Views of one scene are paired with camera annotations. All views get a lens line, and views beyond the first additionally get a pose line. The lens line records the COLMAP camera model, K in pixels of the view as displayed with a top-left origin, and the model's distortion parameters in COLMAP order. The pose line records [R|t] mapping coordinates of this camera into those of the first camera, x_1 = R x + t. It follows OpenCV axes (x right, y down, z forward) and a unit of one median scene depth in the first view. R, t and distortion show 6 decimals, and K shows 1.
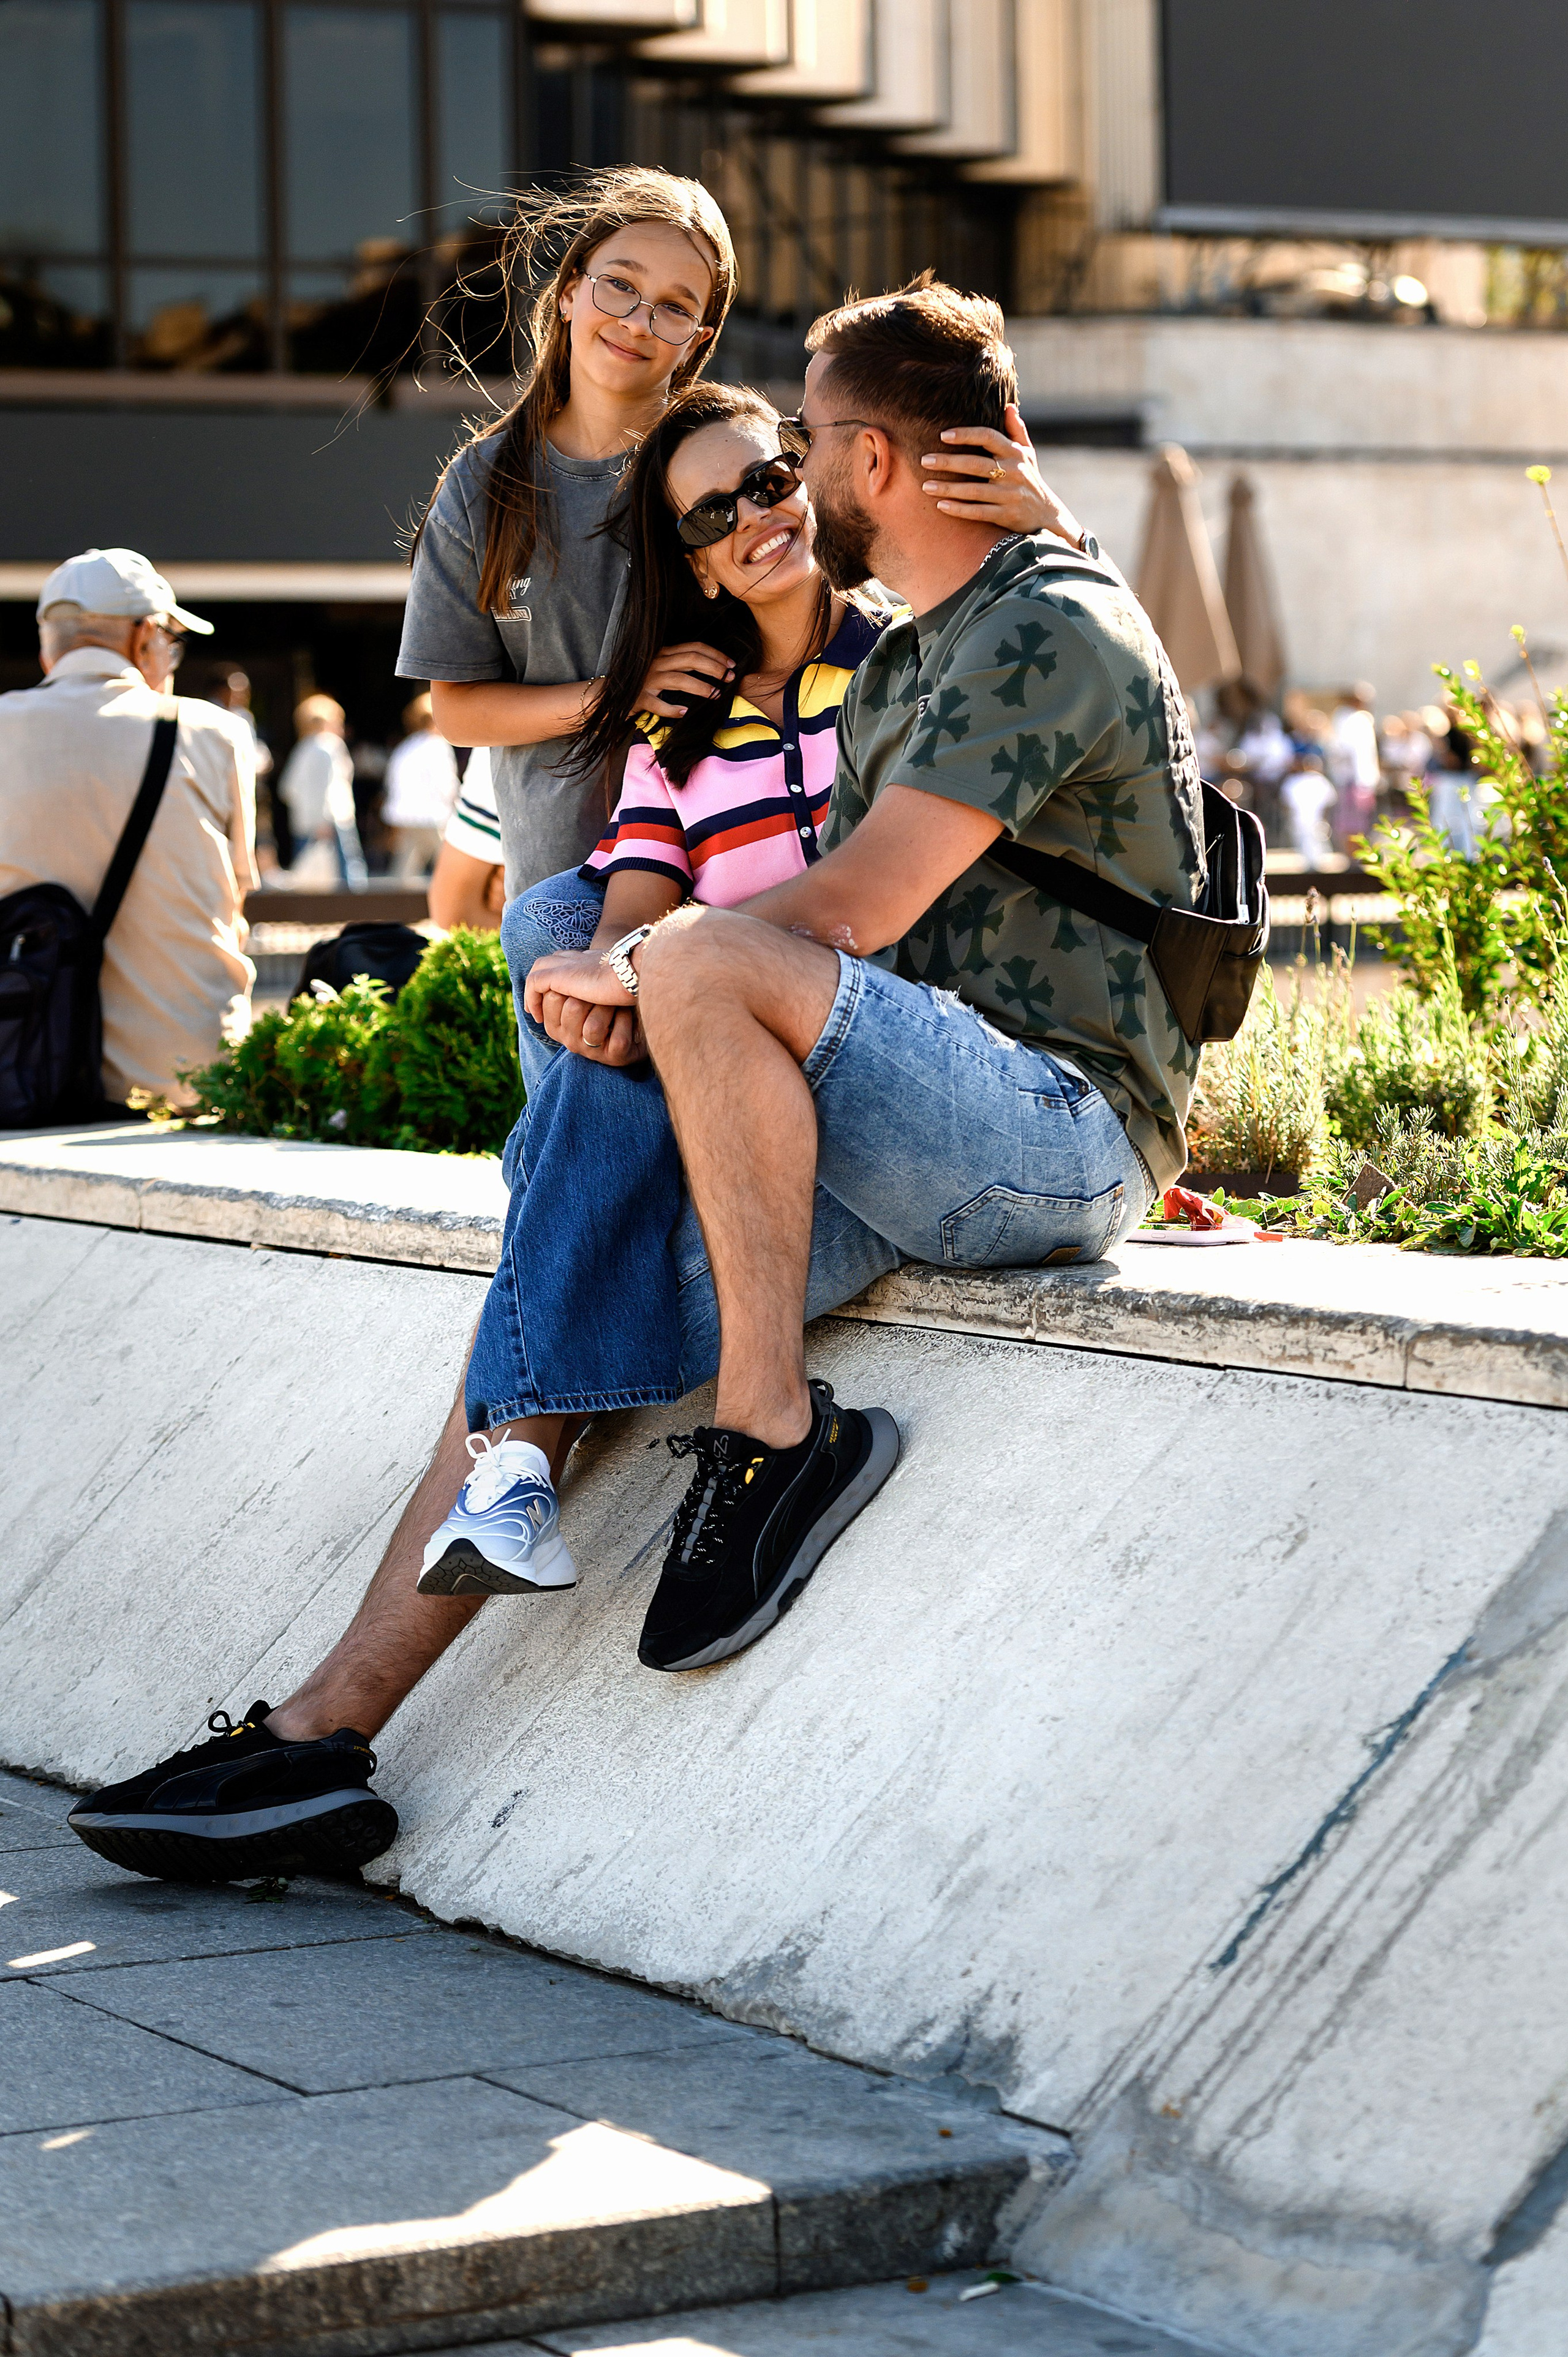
lens RADIAL K [[6377.5, 0, 832.9], [0, 6377.5, 1182.8], [0, 0, 1]] dist [-0.021328, -0.815125]
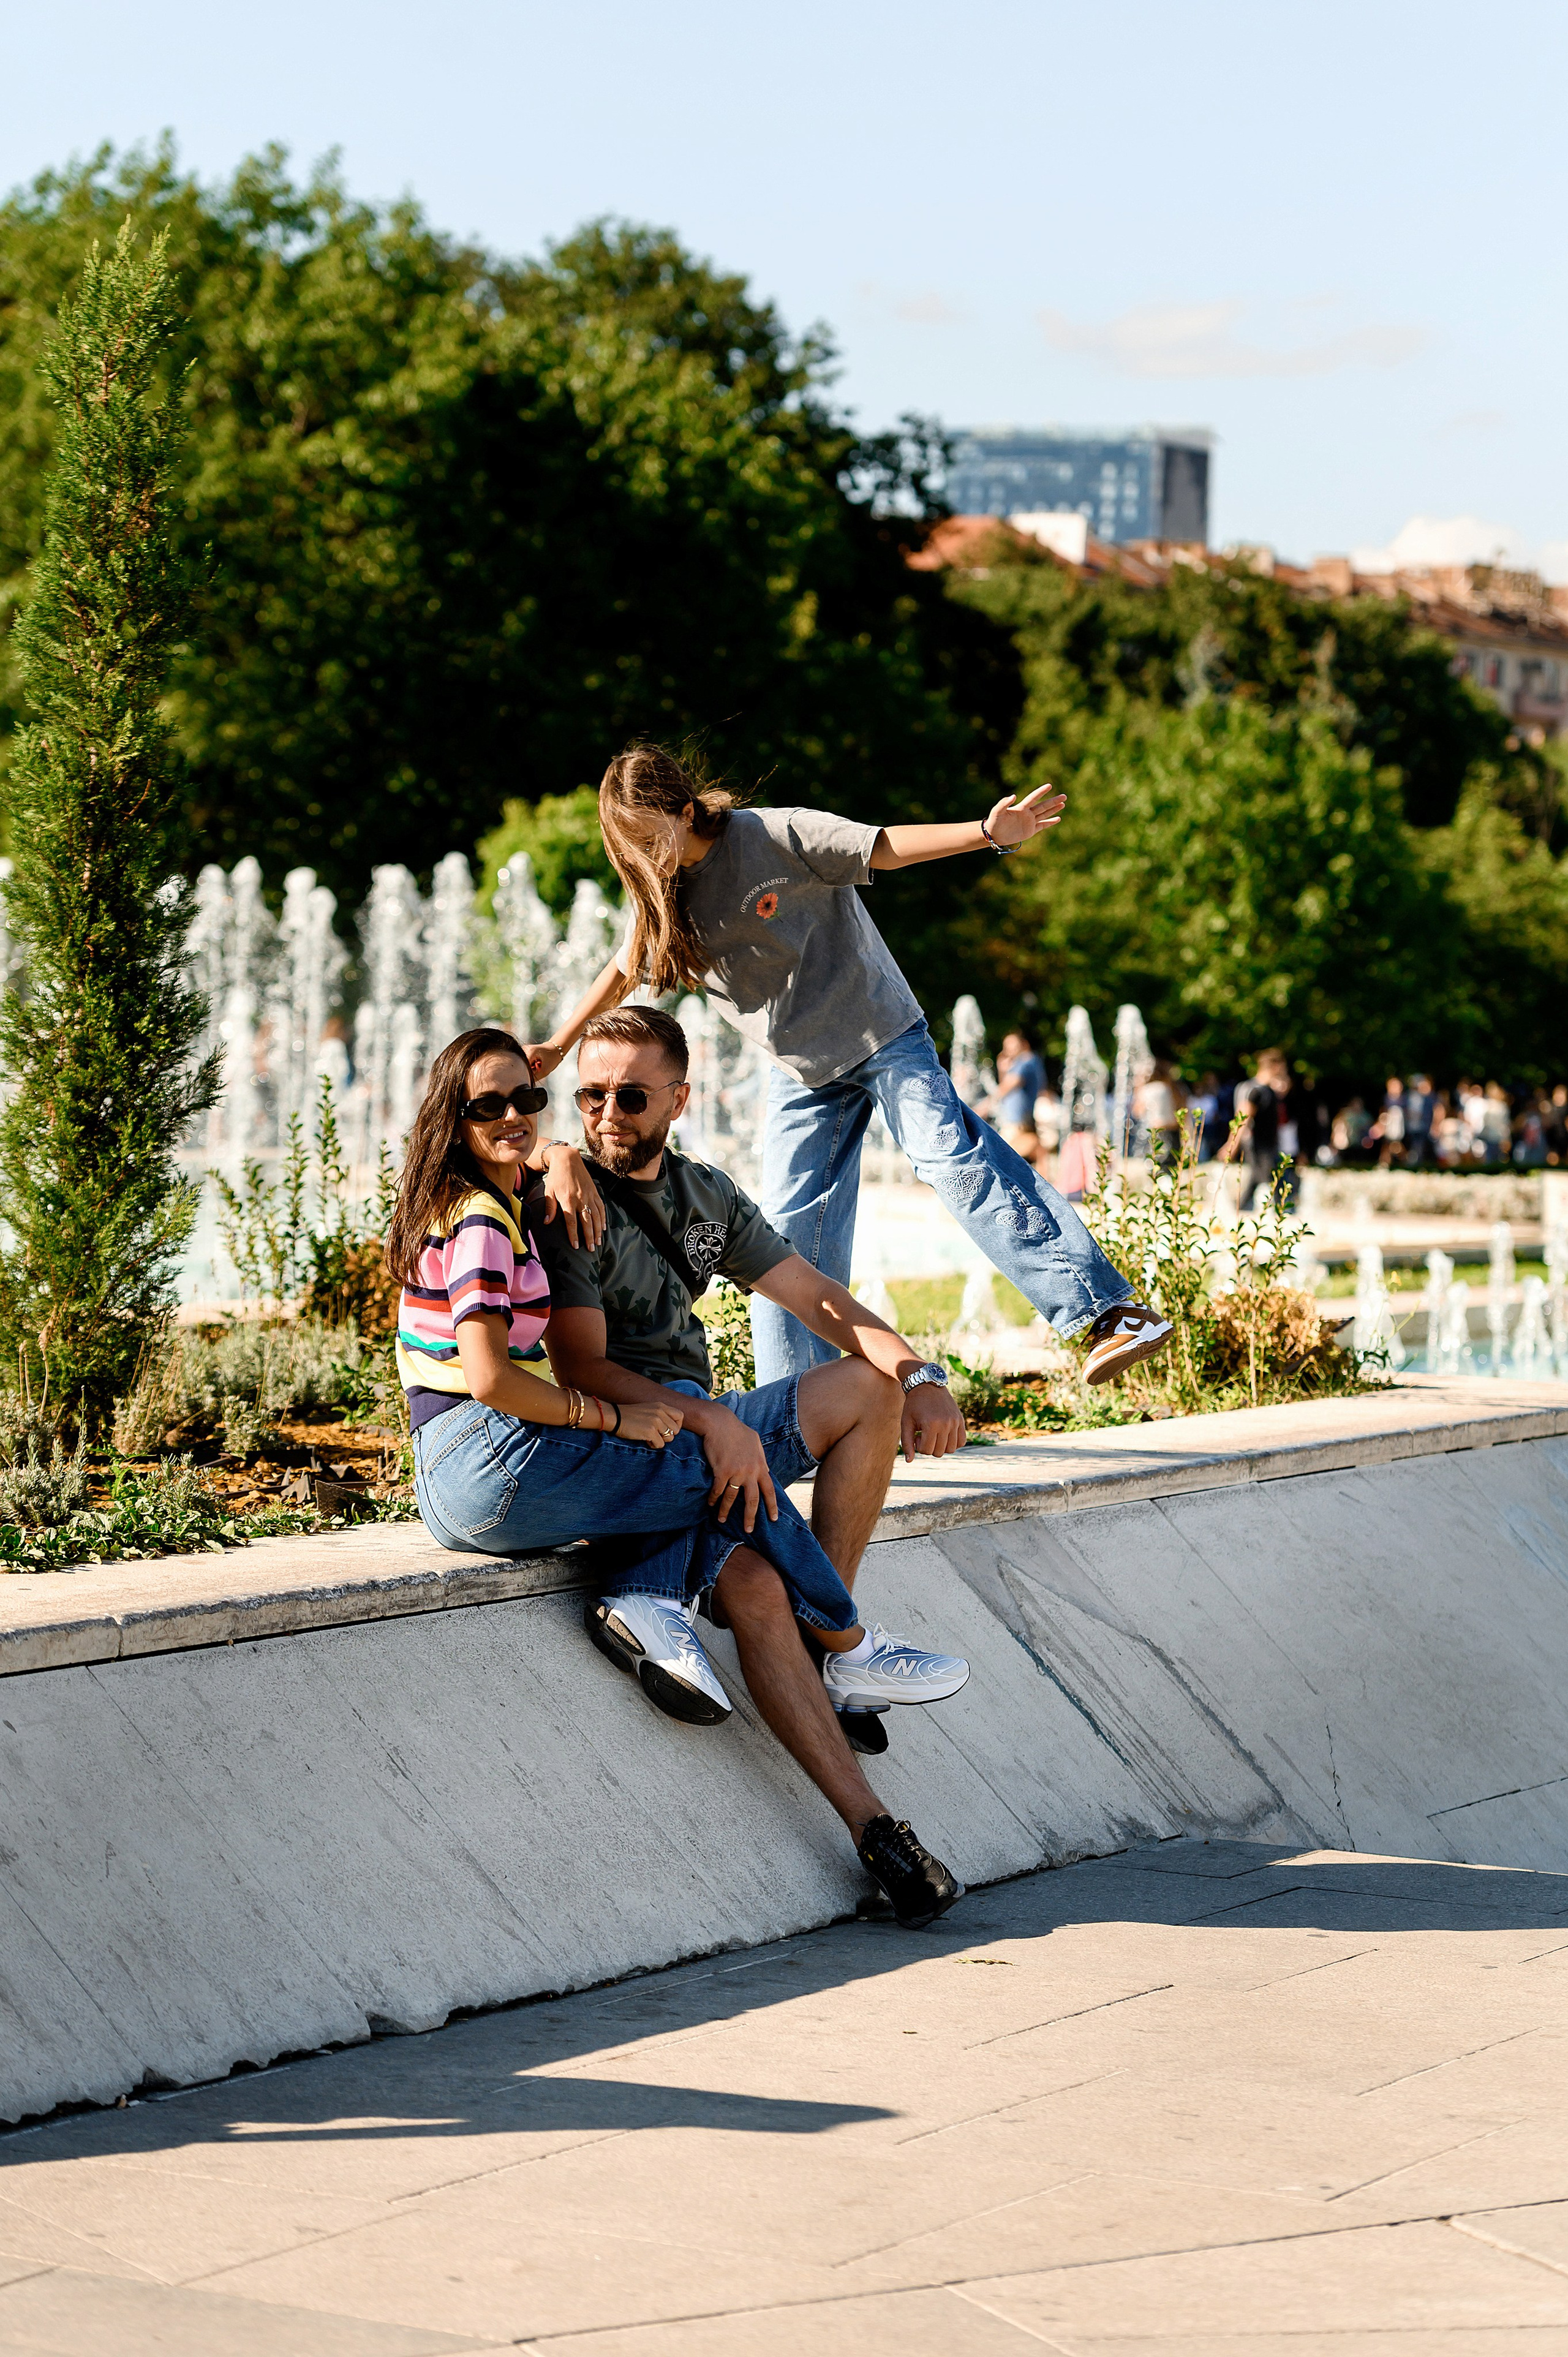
lens RADIAL K [[6578.5, 0, 784.0], [0, 6578.5, 1178.5], [0, 0, 1]] dist [0.061532, -0.801087]
pose [[-0.569336, -0.031778, 0.821490, -1.576908], [0.021826, 0.998316, 0.053745, -0.194122], [-0.821815, 0.048528, -0.567684, 2.081522]]
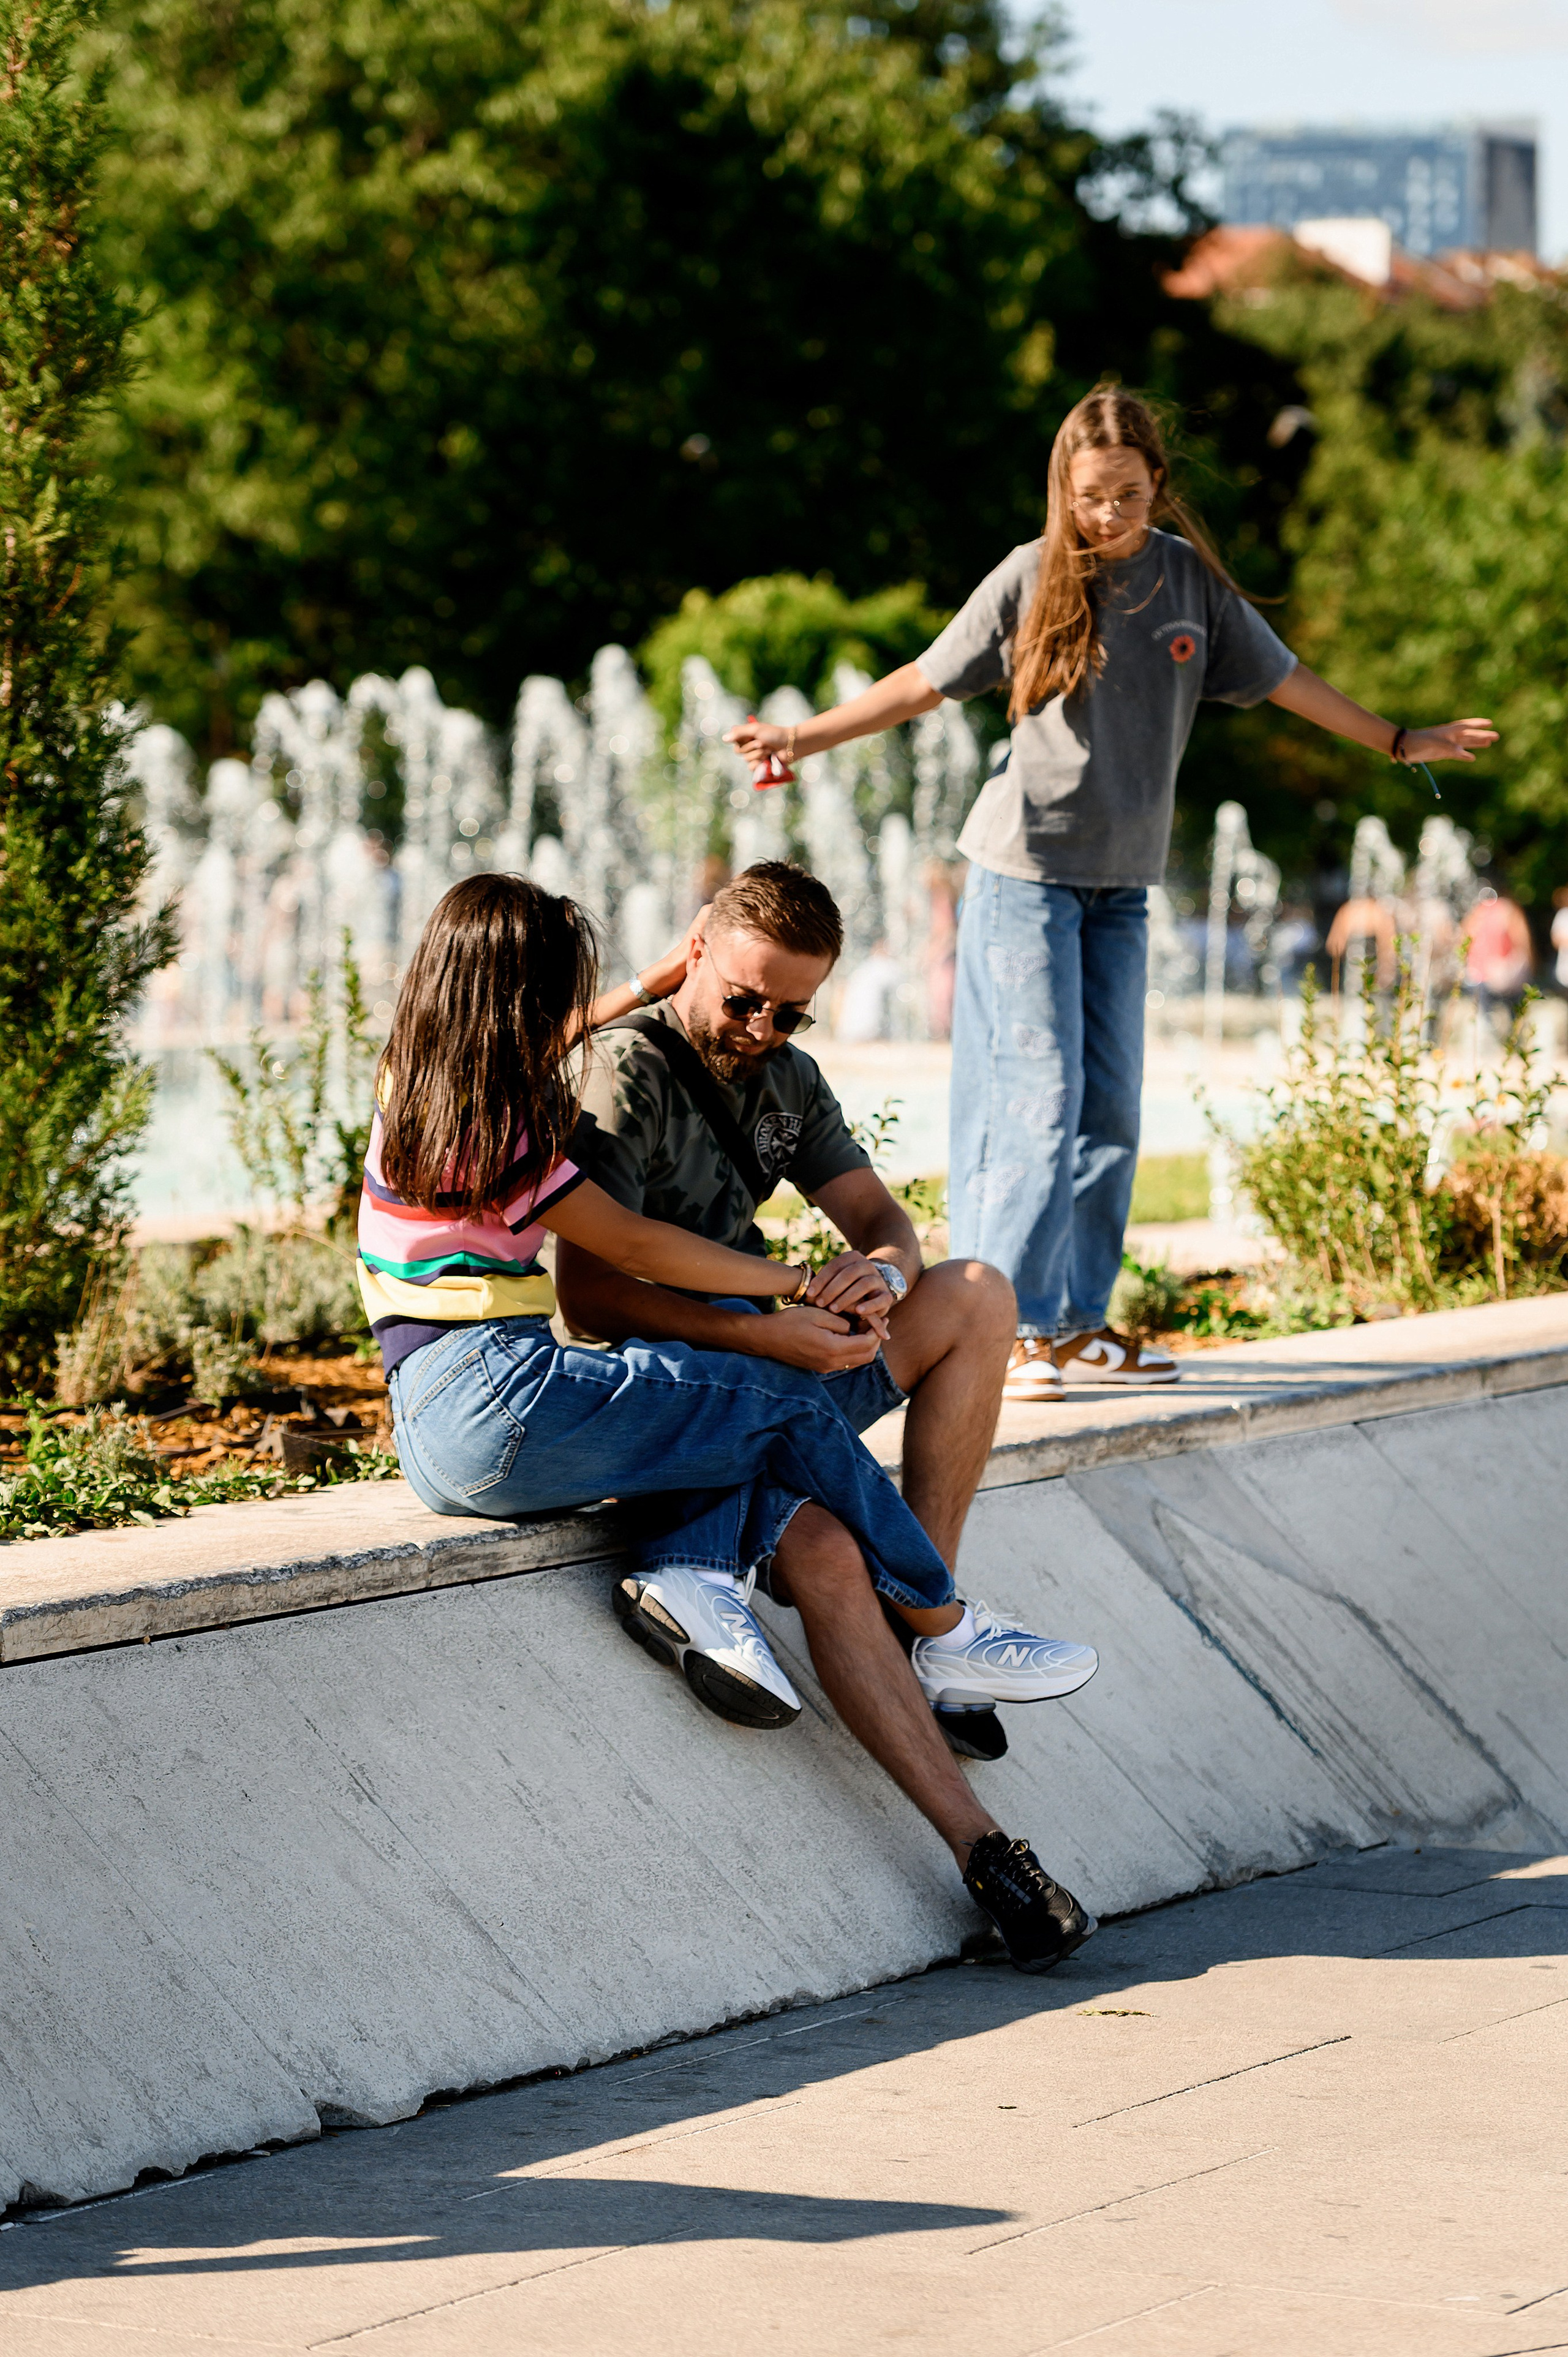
lens RADIAL K [[7921.3, 0, 784.0], [0, 7921.3, 1178.5], [0, 0, 1]] dist [-0.035467, -0.480832]
pose [[-0.541698, -0.029605, 0.840052, -1.539578], [0.053901, 0.996099, 0.069861, -0.187600], [-0.838843, 0.083123, -0.537989, 1.998754]]
